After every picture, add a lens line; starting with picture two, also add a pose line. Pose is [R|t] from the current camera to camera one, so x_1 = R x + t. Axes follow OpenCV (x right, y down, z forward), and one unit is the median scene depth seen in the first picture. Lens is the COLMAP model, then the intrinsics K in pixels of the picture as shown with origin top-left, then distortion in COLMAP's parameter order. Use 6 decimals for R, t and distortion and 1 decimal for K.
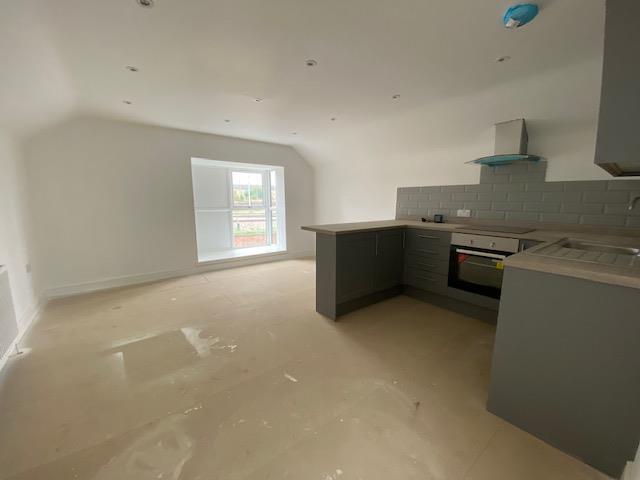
lens RADIAL K [[257.5, 0, 320.0], [0, 257.5, 240.0], [0, 0, 1]] dist [-0.000080, -0.000055]
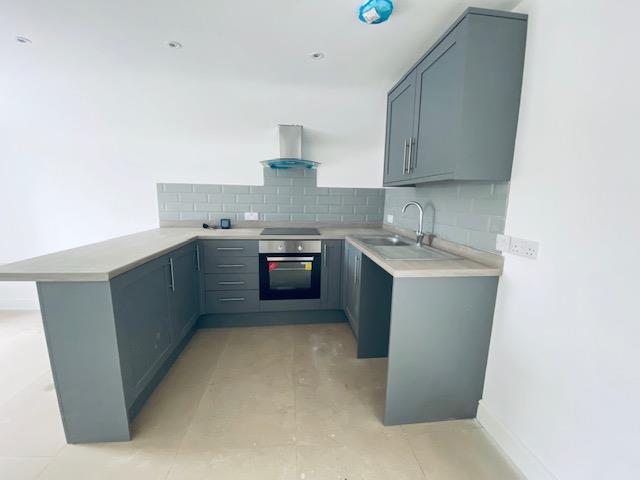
lens RADIAL K [[254.5, 0, 320.0], [0, 254.5, 240.0], [0, 0, 1]] dist [-0.010432, -0.000238]
pose [[0.531835, -0.129029, 0.836961, -0.099139], [0.116390, 0.990082, 0.078677, -0.070629], [-0.838812, 0.055571, 0.541578, 0.342988]]
